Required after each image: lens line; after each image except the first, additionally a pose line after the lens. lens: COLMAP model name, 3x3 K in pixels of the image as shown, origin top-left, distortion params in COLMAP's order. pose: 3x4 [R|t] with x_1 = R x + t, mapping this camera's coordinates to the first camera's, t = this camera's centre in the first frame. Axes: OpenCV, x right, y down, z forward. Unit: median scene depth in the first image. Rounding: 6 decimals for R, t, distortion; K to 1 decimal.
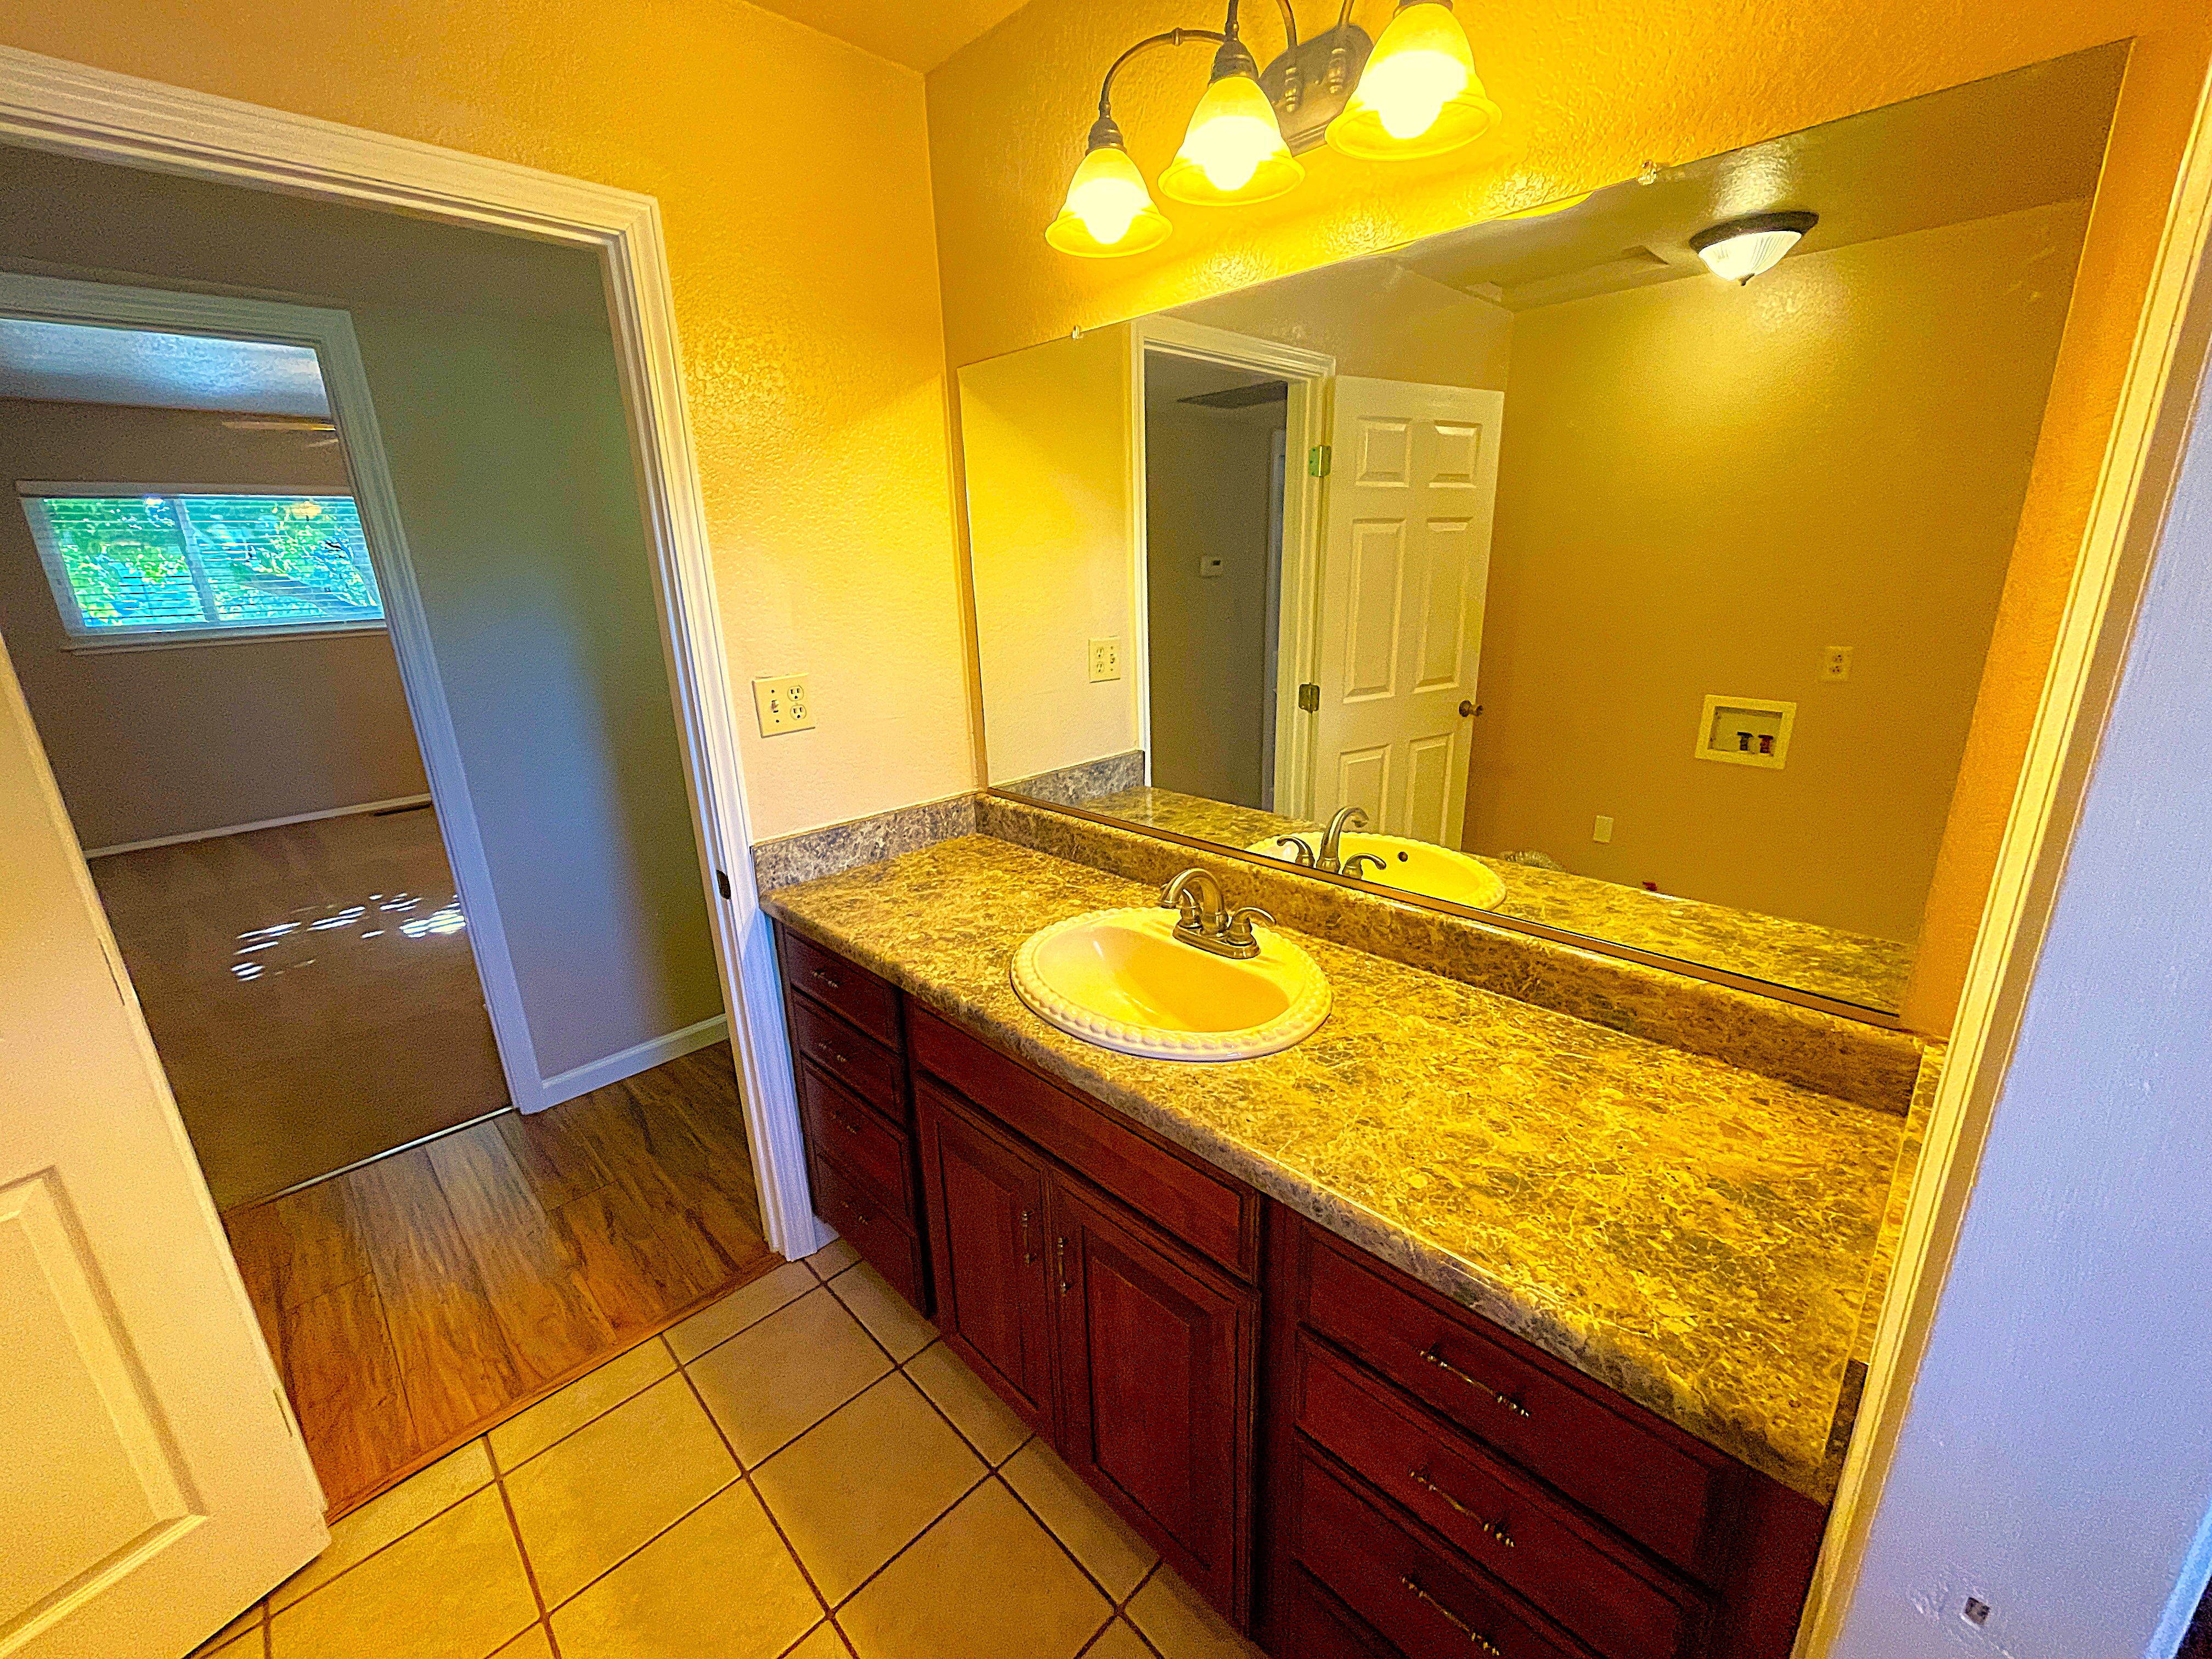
lens RADIAL K [[895.9, 0, 1110.1], [0, 895.9, 819.2], [0, 0, 1]] dist [-0.002779, -0.000207]
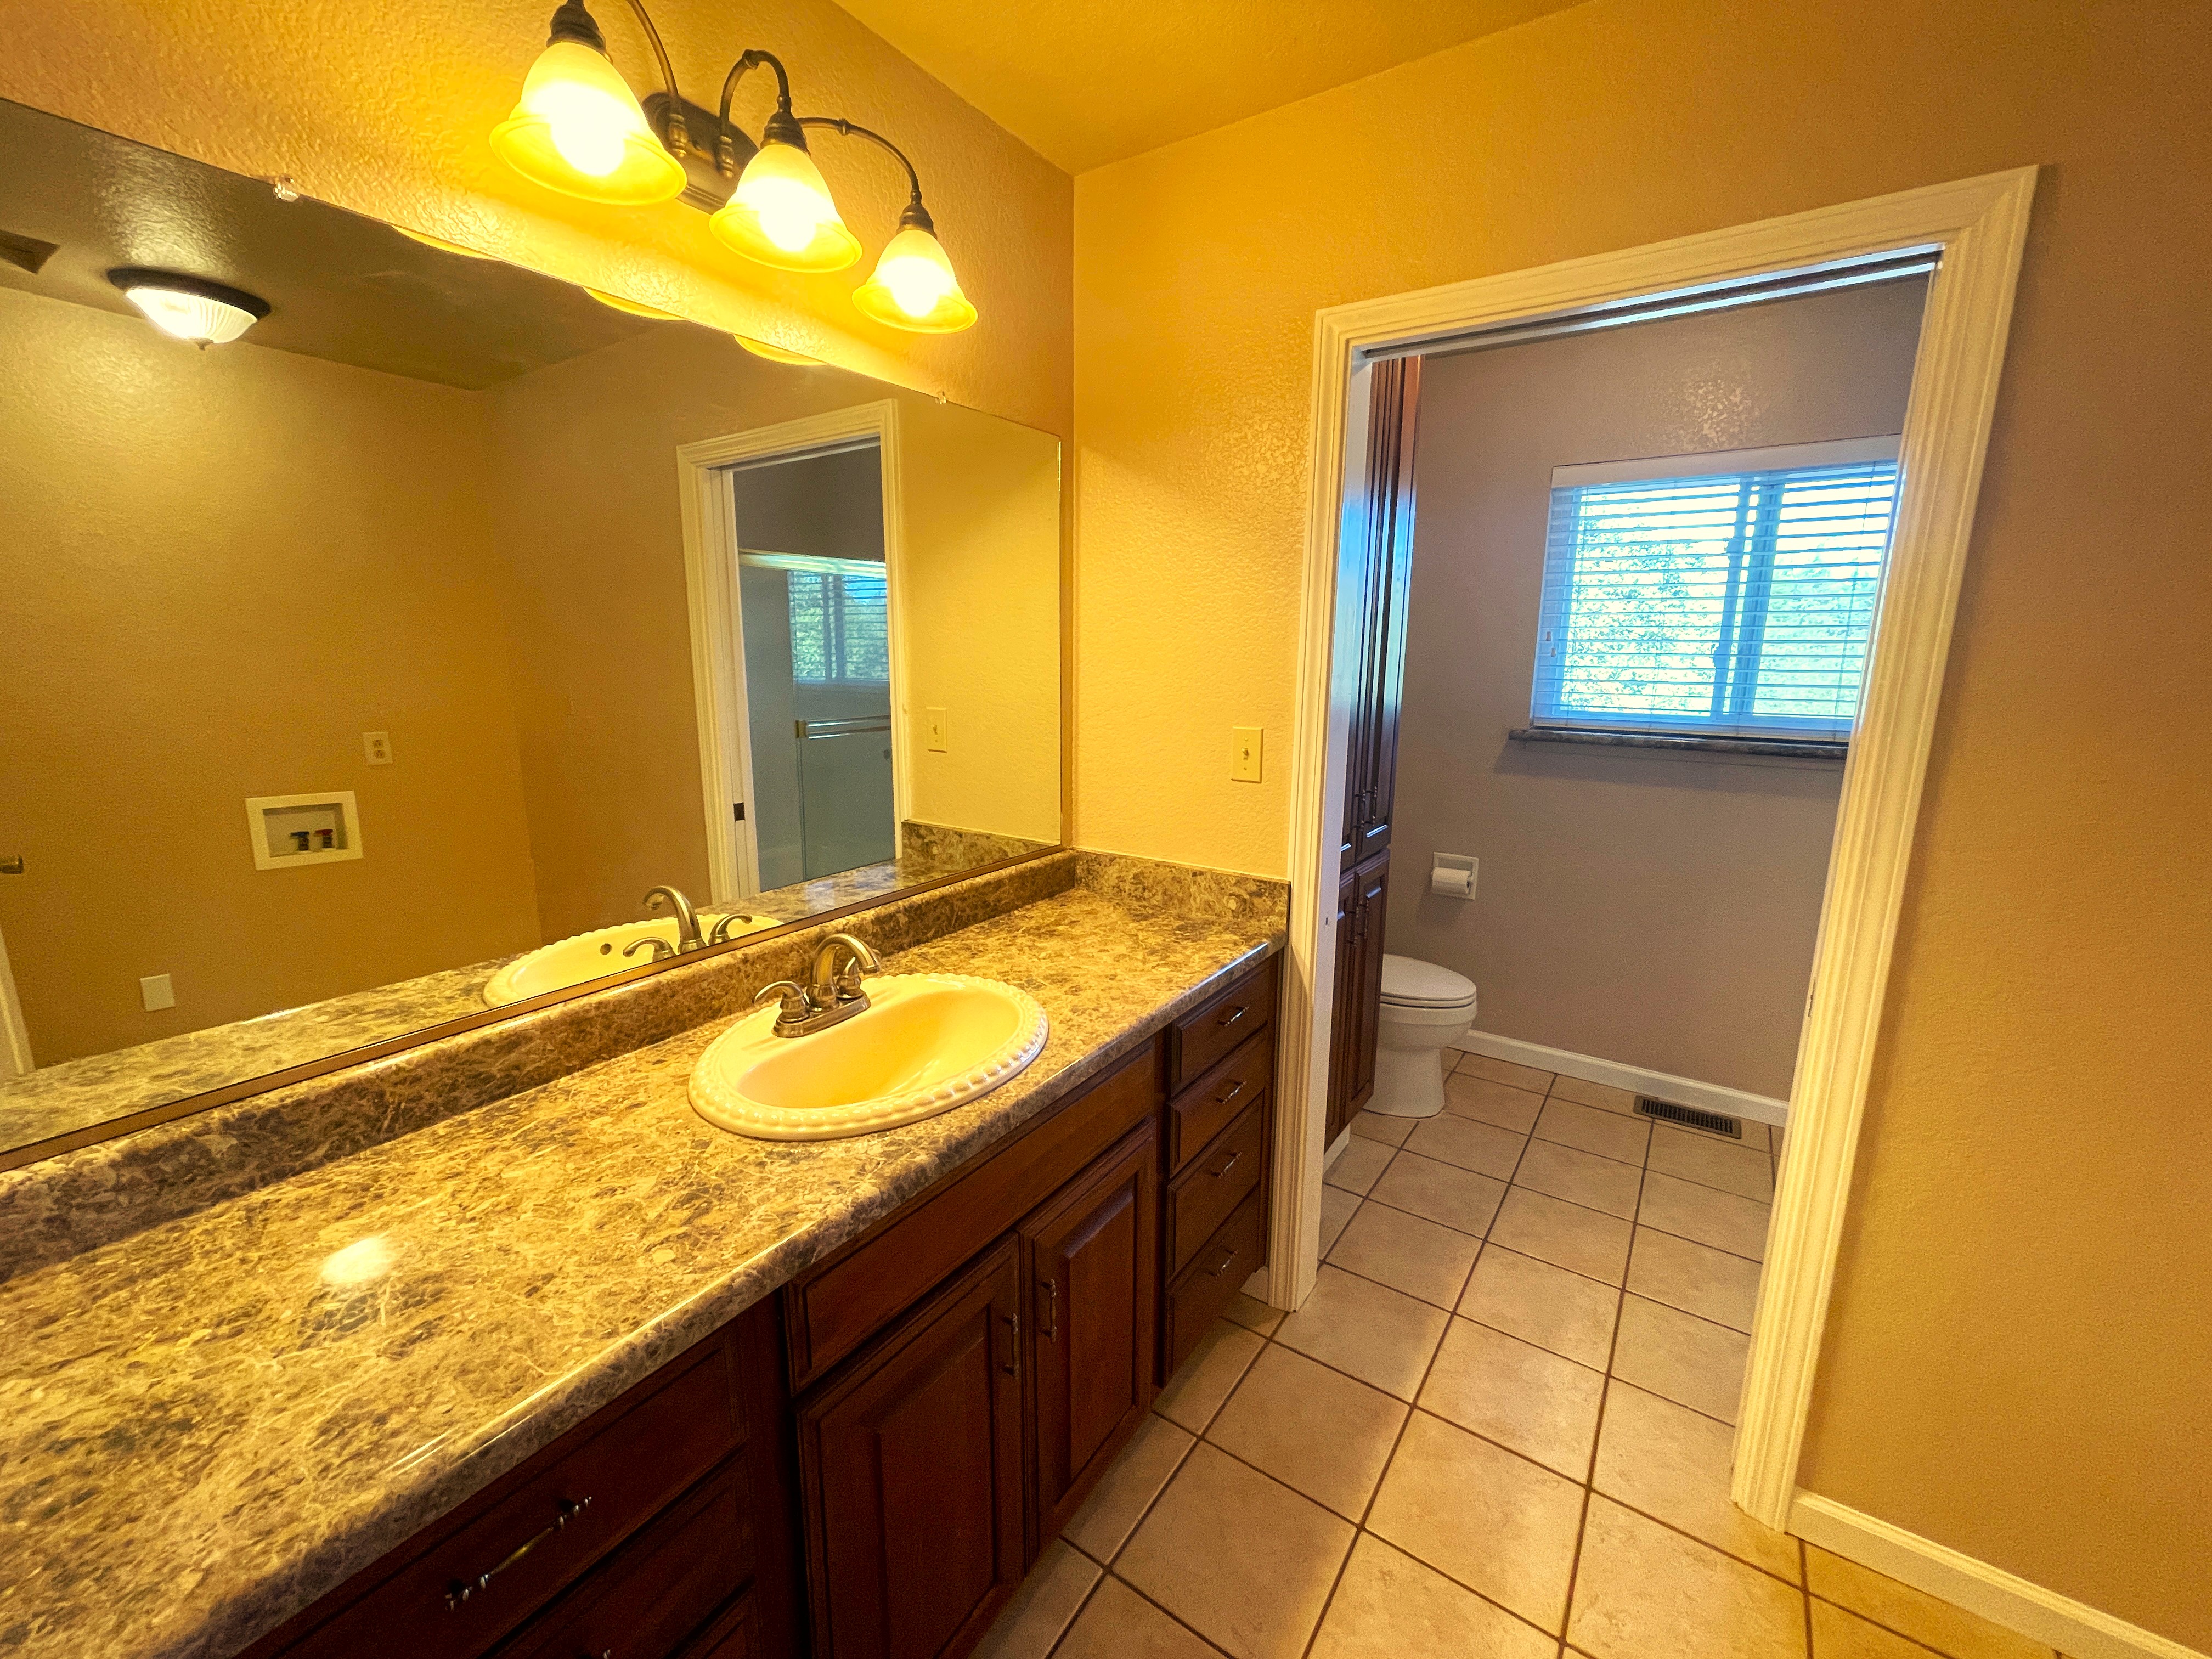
lens RADIAL K [[896.0, 0, 1114.3], [0, 896.0, 816.3], [0, 0, 1]] dist [0.000657, -0.000286]
pose [[-0.197204, -0.154252, 0.968151, -0.794229], [0.275396, 0.939063, 0.205713, -0.163071], [-0.940886, 0.307193, -0.142707, 0.772743]]
